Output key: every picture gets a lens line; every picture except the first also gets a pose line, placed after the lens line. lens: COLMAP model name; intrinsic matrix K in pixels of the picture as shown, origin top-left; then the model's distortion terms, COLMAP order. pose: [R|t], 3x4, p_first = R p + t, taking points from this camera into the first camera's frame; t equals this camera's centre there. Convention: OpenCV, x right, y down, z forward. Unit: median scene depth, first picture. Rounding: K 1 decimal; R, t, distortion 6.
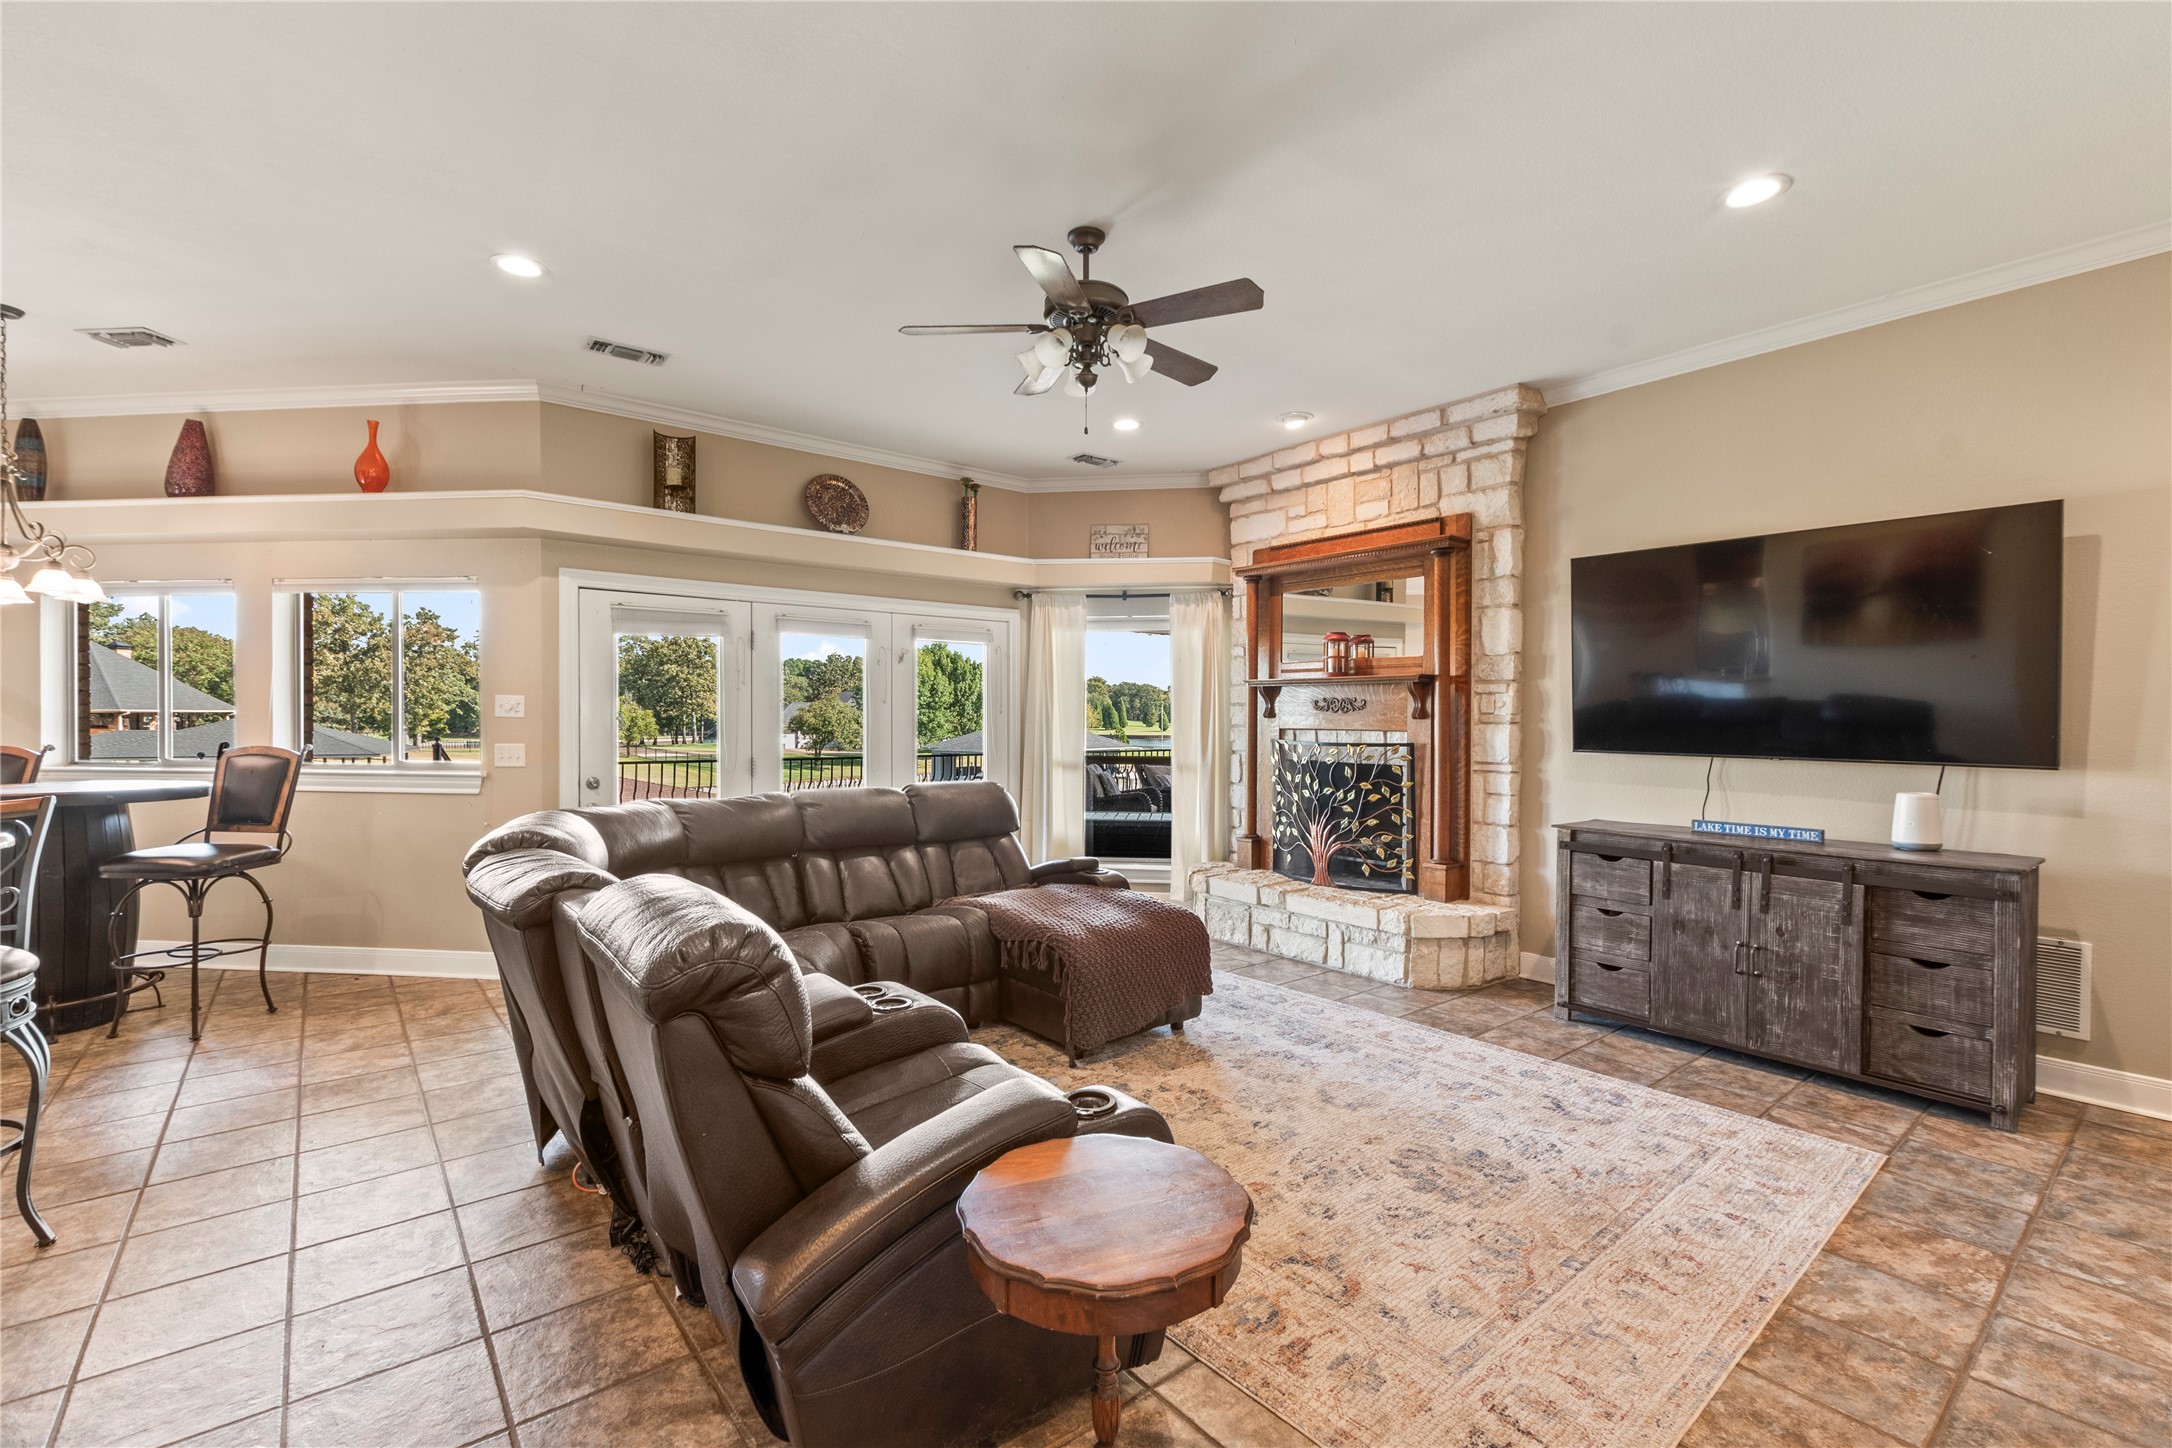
lens RADIAL K [[947.0, 0, 1053.6], [0, 947.0, 726.4], [0, 0, 1]] dist [0.000036, -0.000647]
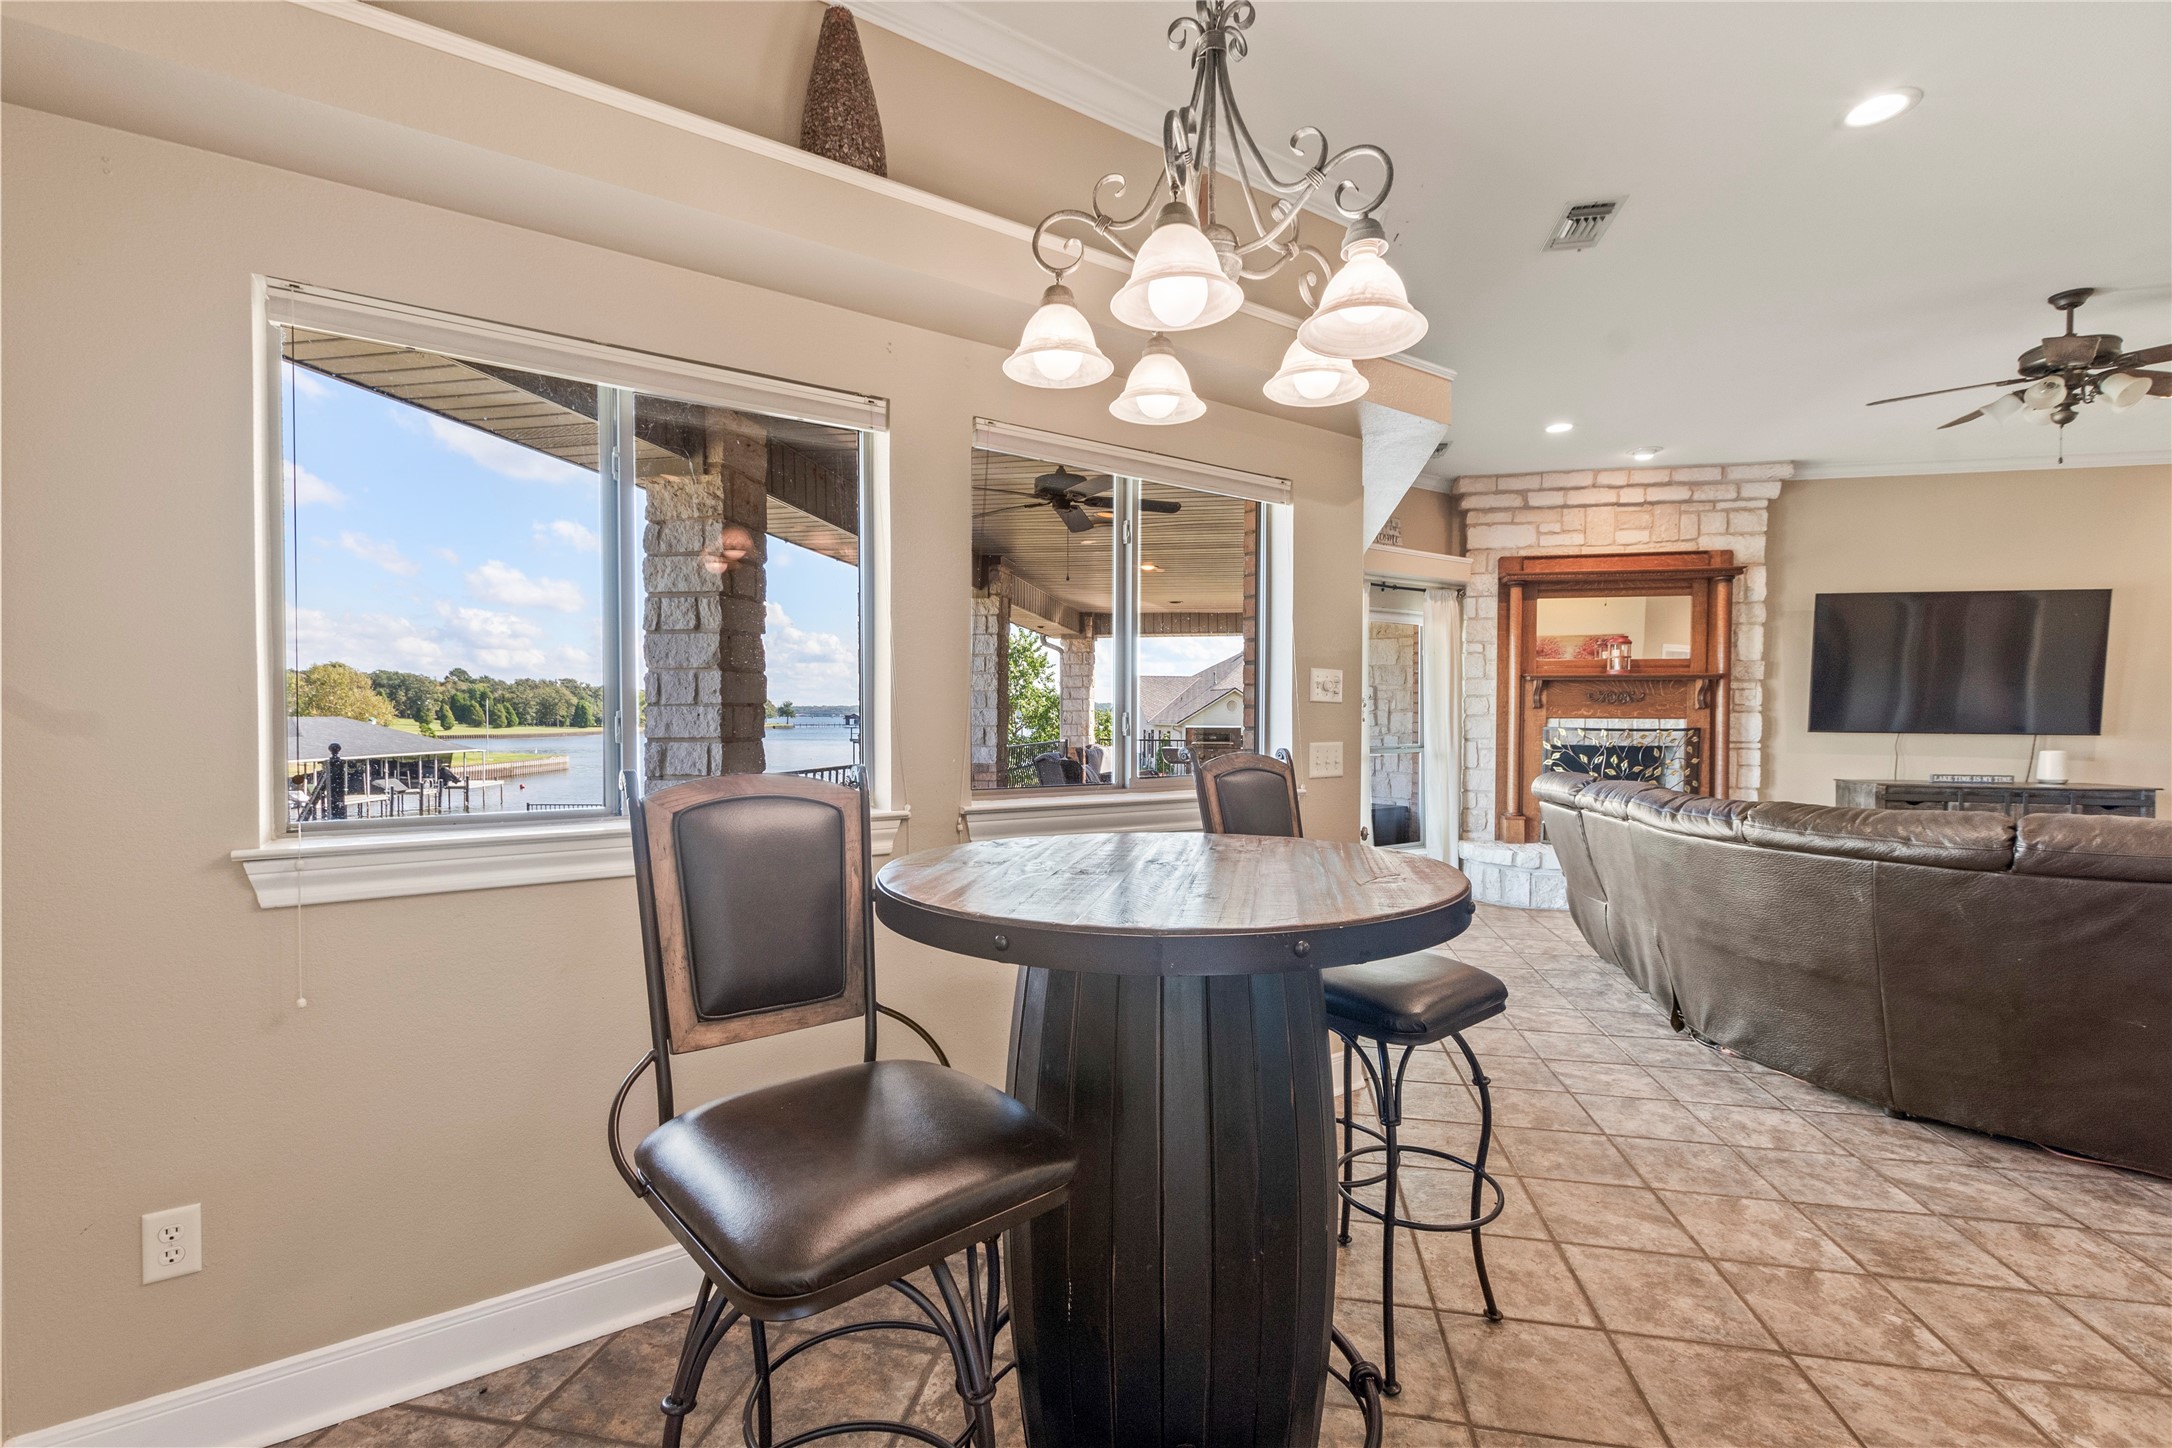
lens RADIAL K [[947.0, 0, 1080.7], [0, 947.0, 728.8], [0, 0, 1]] dist [0.000036, -0.000647]
pose [[0.759661, -0.005696, 0.650294, -1.079795], [0.006264, 0.999979, 0.001441, 0.012265], [-0.650289, 0.002978, 0.759681, 0.587820]]
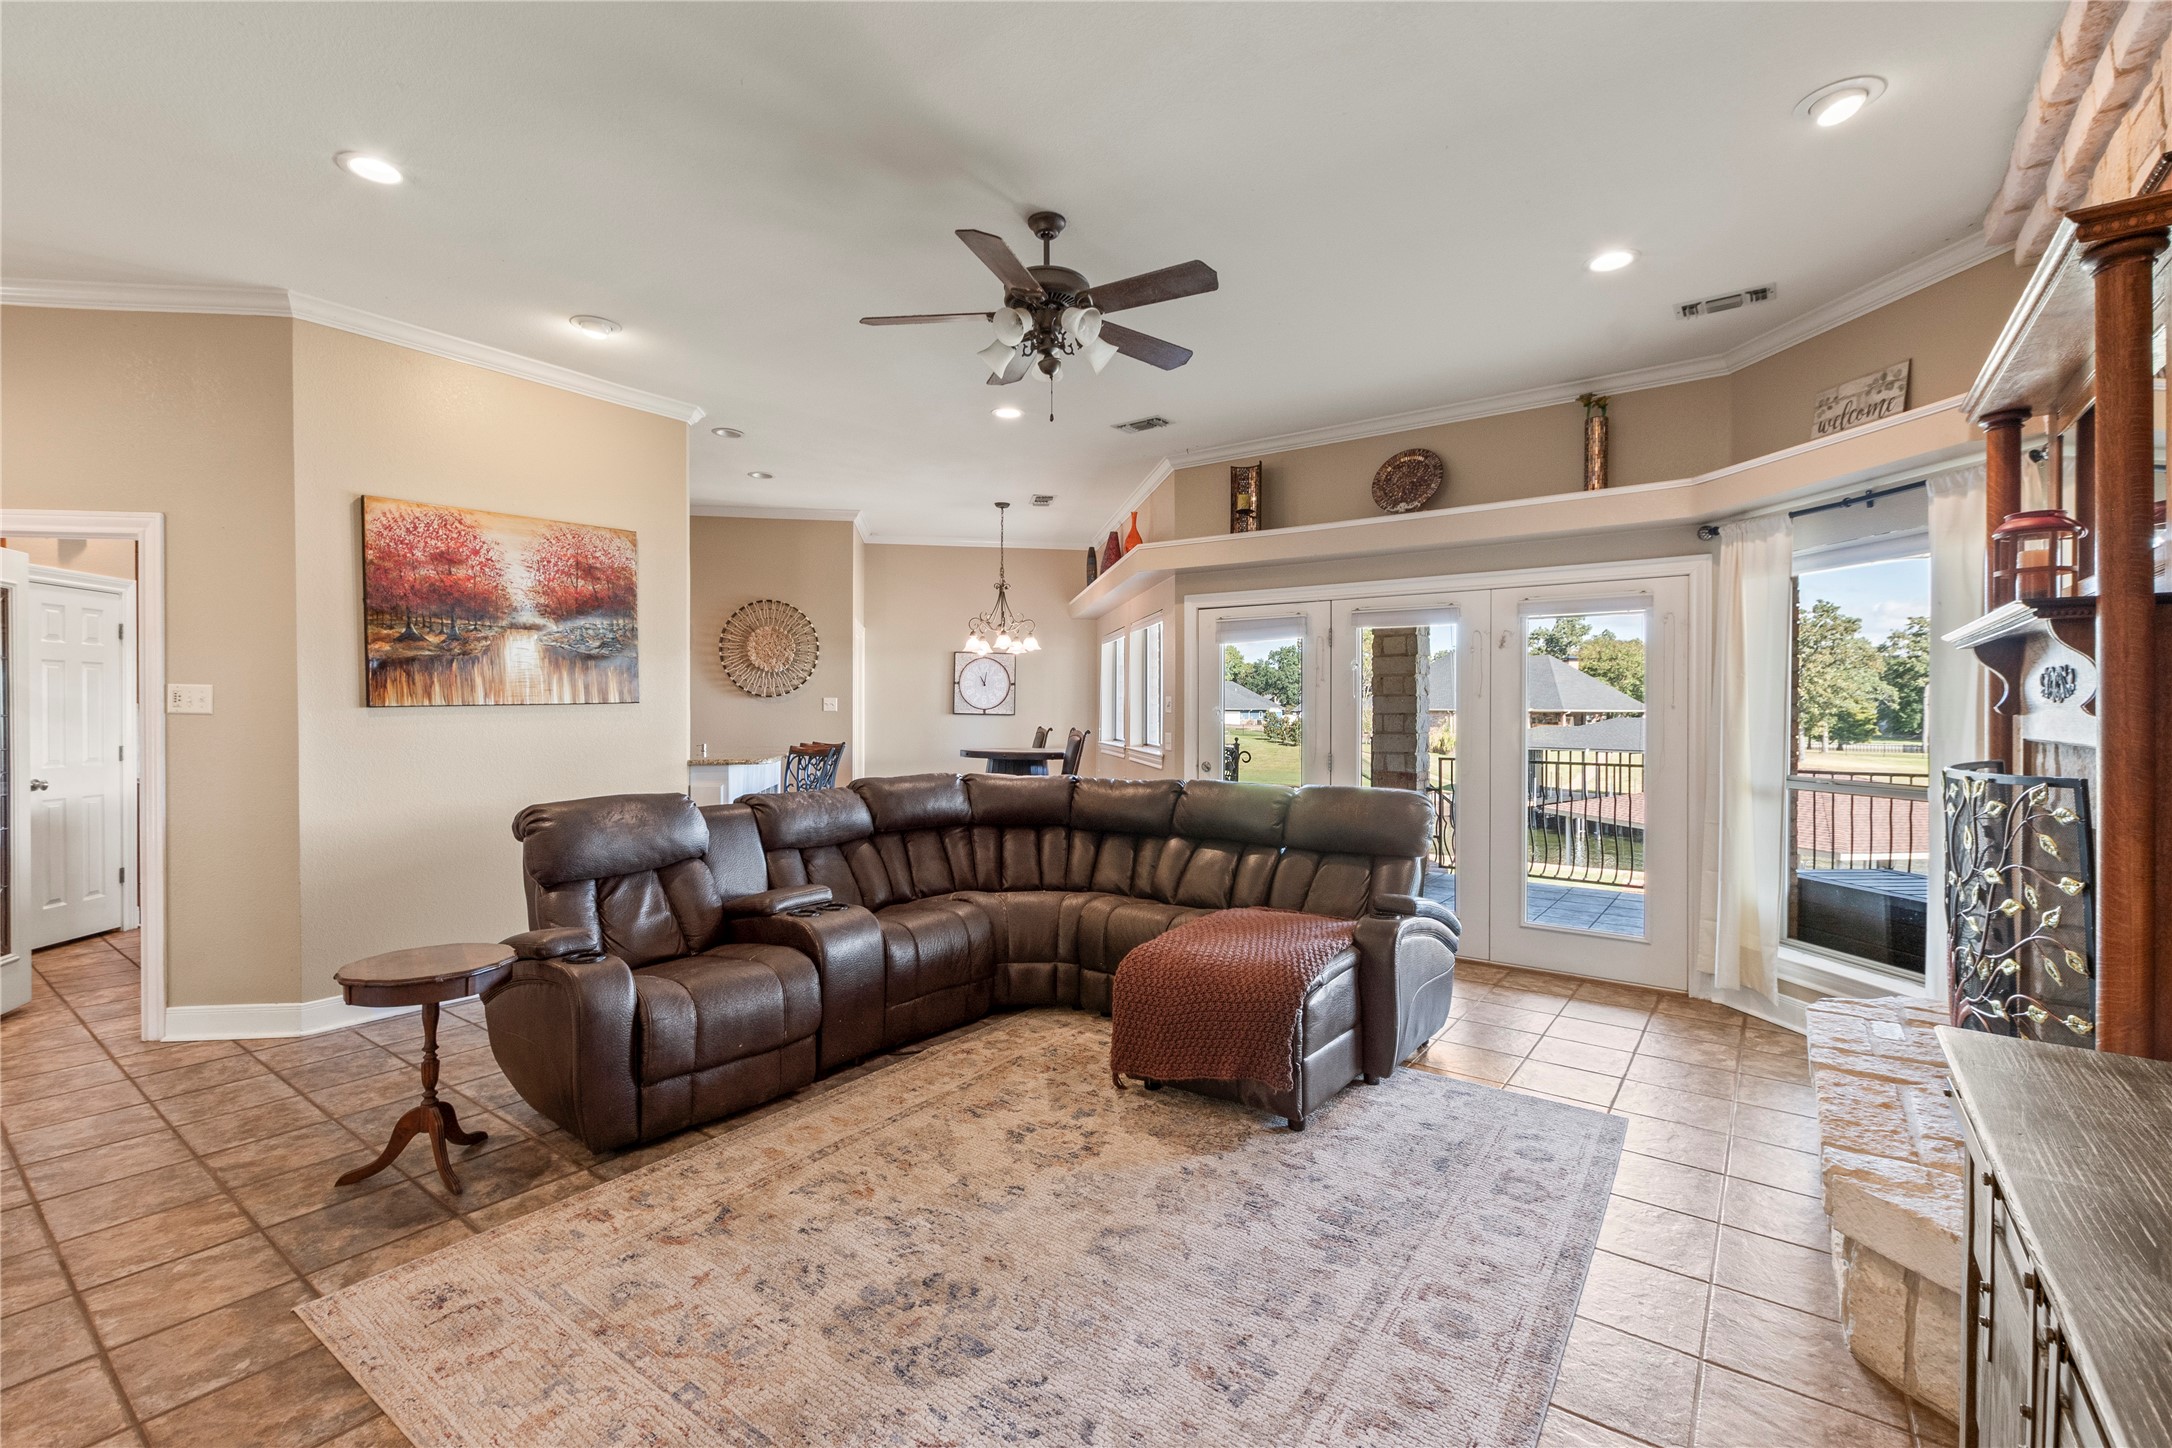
lens RADIAL K [[947.0, 0, 1083.2], [0, 947.0, 718.5], [0, 0, 1]] dist [0.000036, -0.000647]
pose [[0.252338, 0.005464, -0.967624, 0.640745], [-0.013488, 0.999907, 0.002129, -0.002198], [0.967545, 0.012514, 0.252388, 0.512260]]
